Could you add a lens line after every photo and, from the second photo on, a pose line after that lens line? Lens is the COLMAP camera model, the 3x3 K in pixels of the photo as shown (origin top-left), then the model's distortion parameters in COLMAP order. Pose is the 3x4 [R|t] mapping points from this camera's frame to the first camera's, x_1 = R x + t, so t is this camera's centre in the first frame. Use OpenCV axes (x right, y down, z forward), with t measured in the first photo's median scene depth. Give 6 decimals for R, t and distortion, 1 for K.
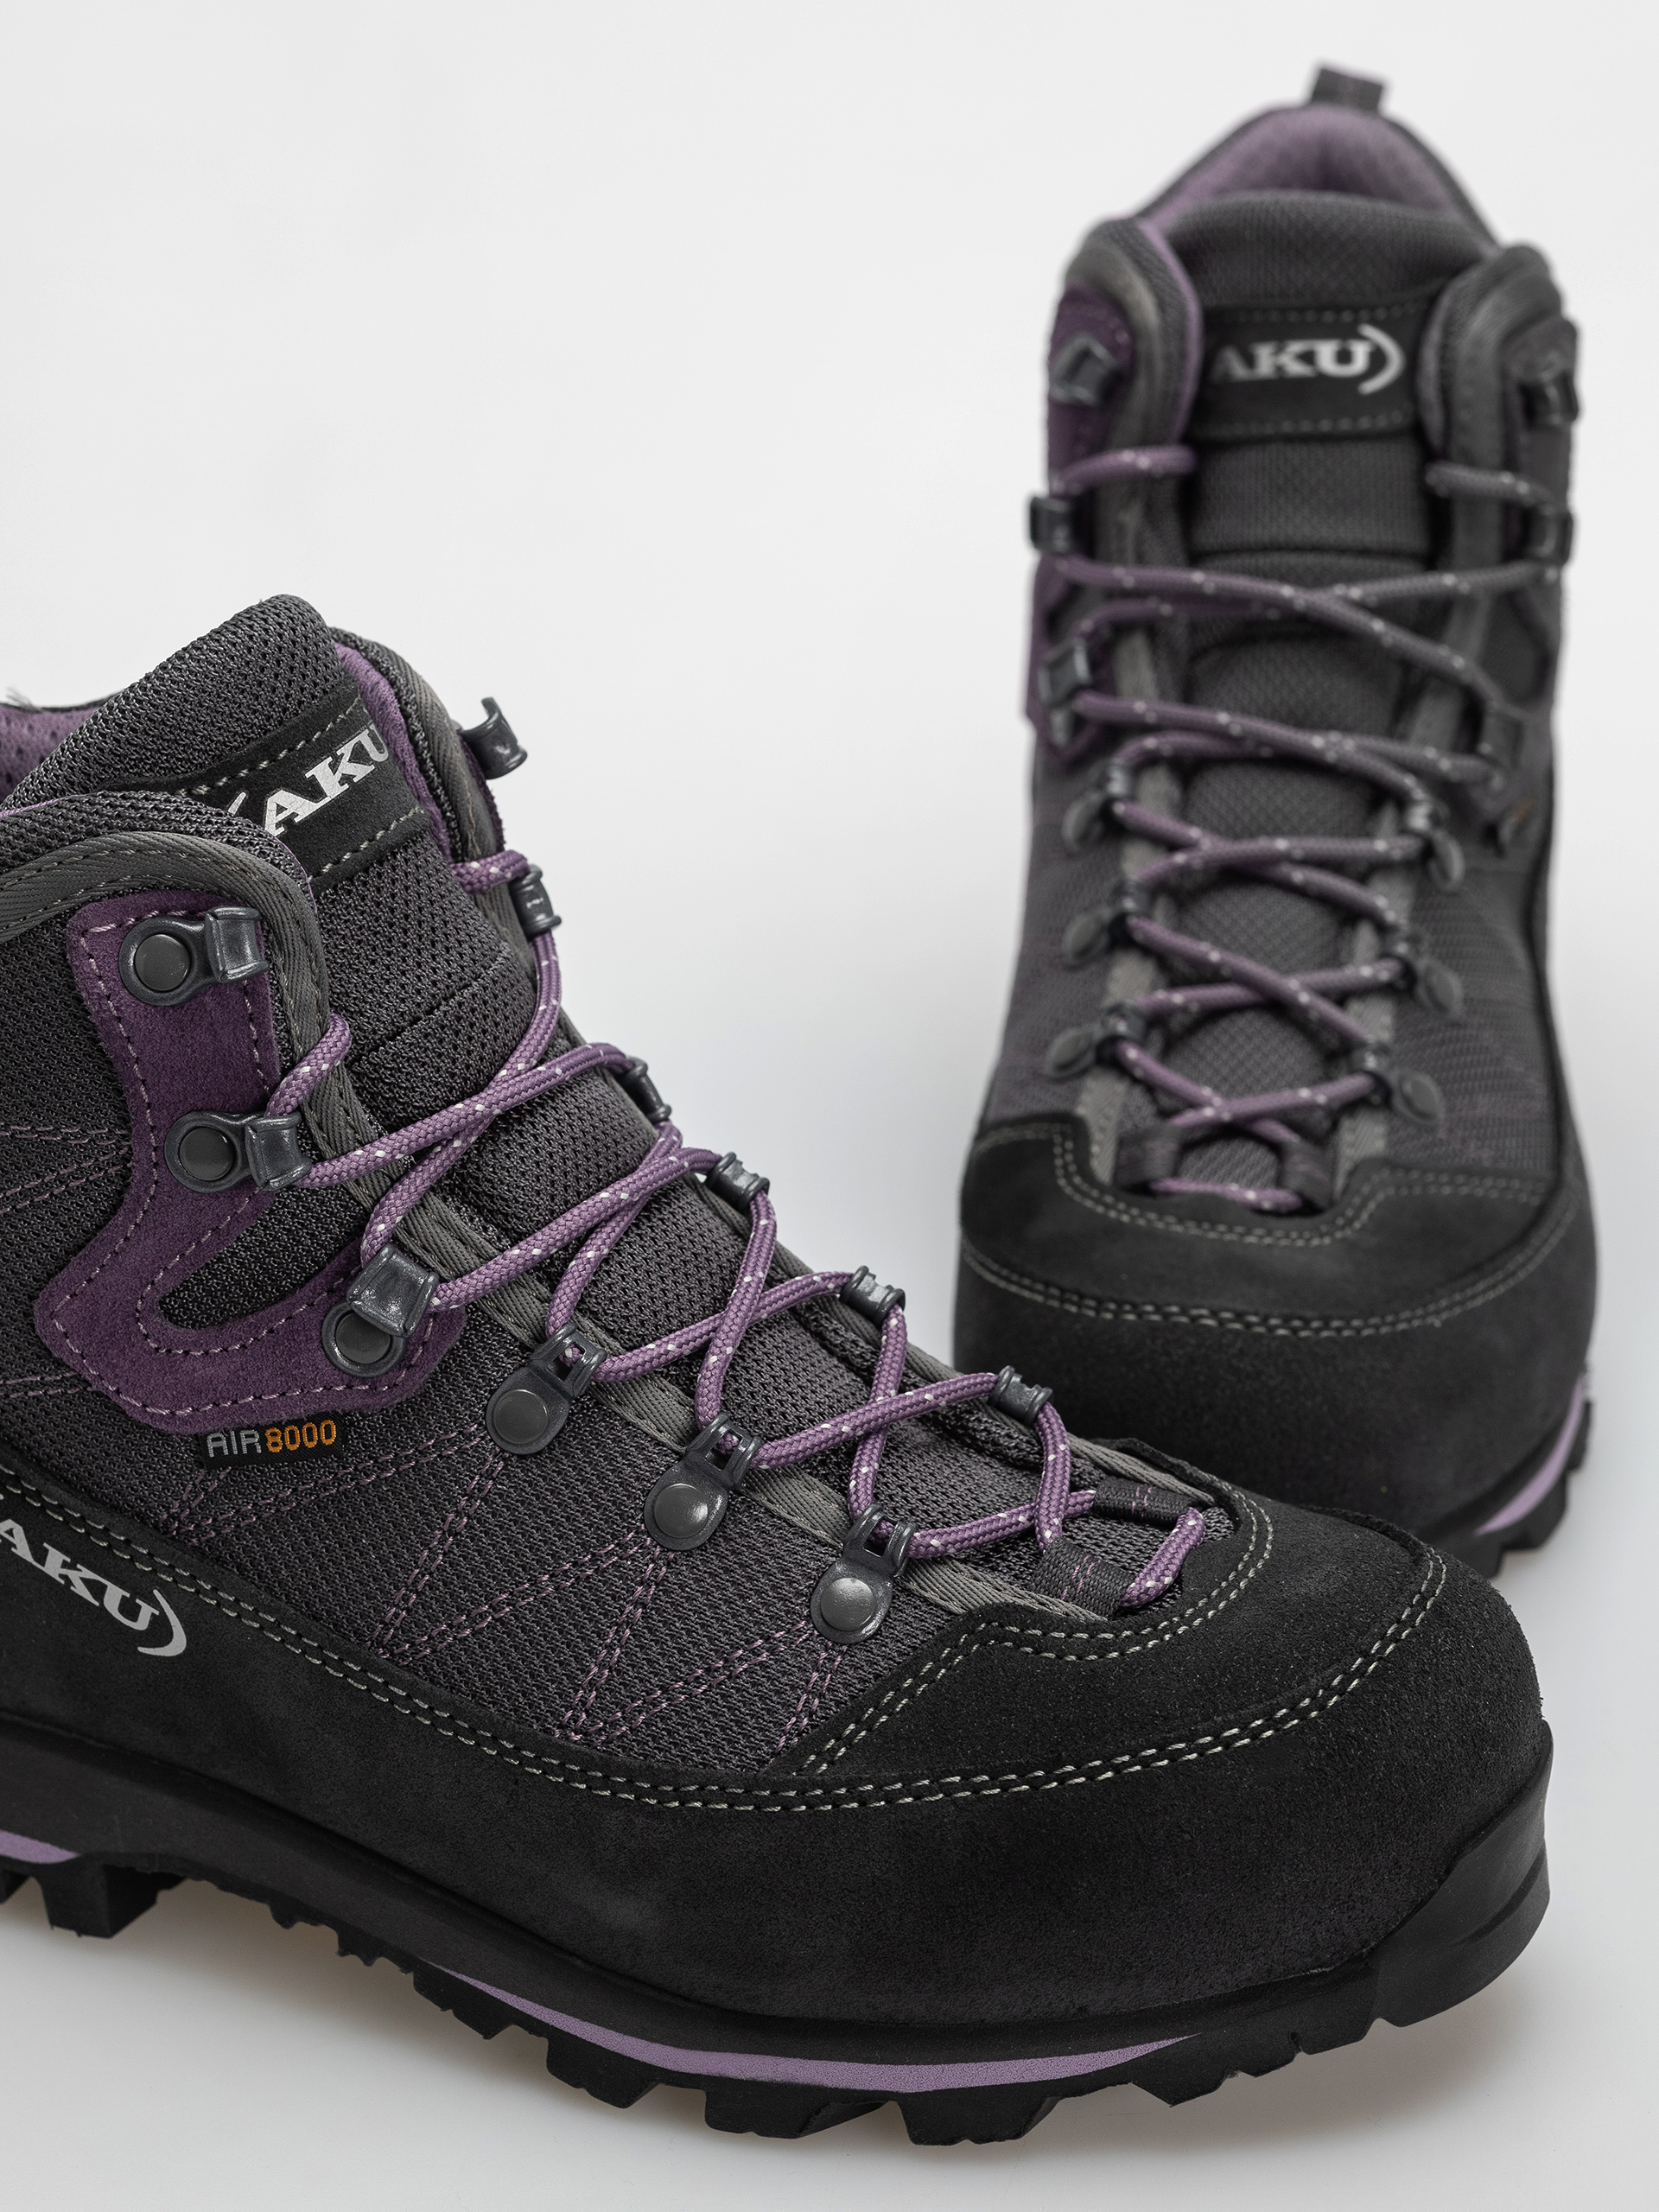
lens RADIAL K [[5517.2, 0, 828.6], [0, 5517.2, 1105.2], [0, 0, 1]] dist [-0.078557, 0.000000]
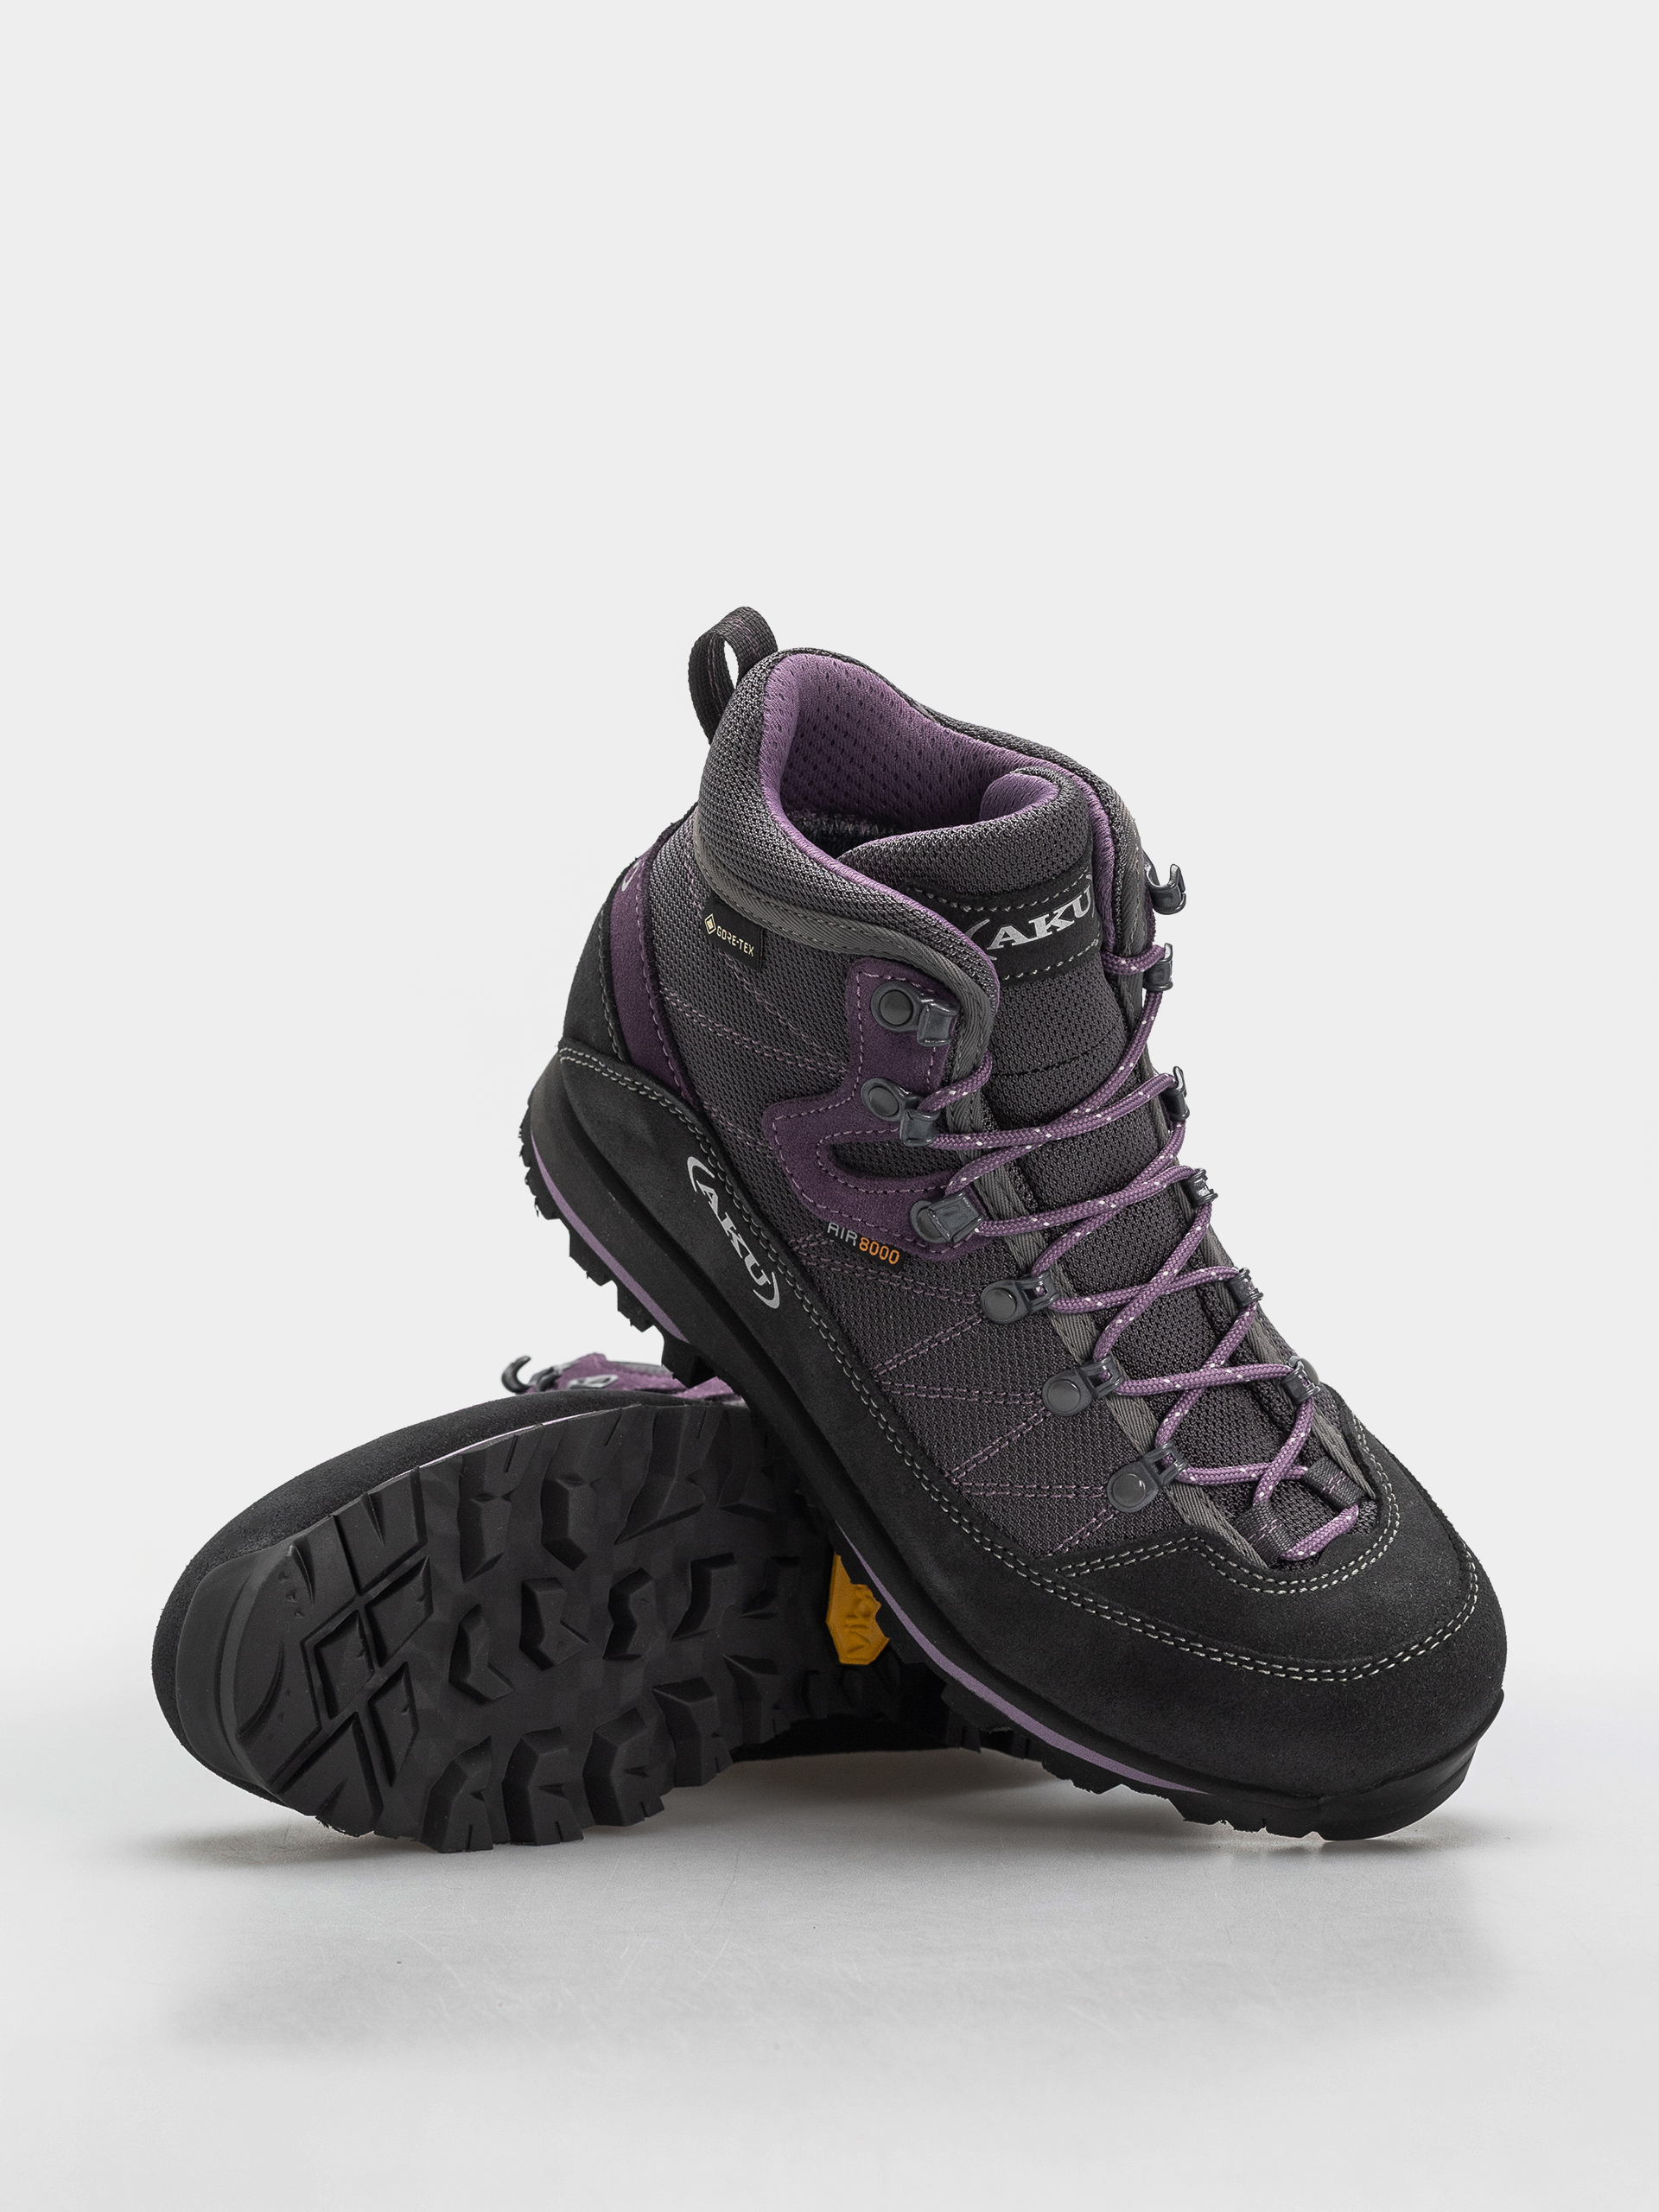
lens RADIAL K [[5517.2, 0, 830.1], [0, 5517.2, 1106.5], [0, 0, 1]] dist [-0.078557, 0.000000]
pose [[0.899556, 0.426072, -0.096240, 0.033094], [-0.376159, 0.867624, 0.325166, -0.519819], [0.222044, -0.256304, 0.940747, -0.567503]]
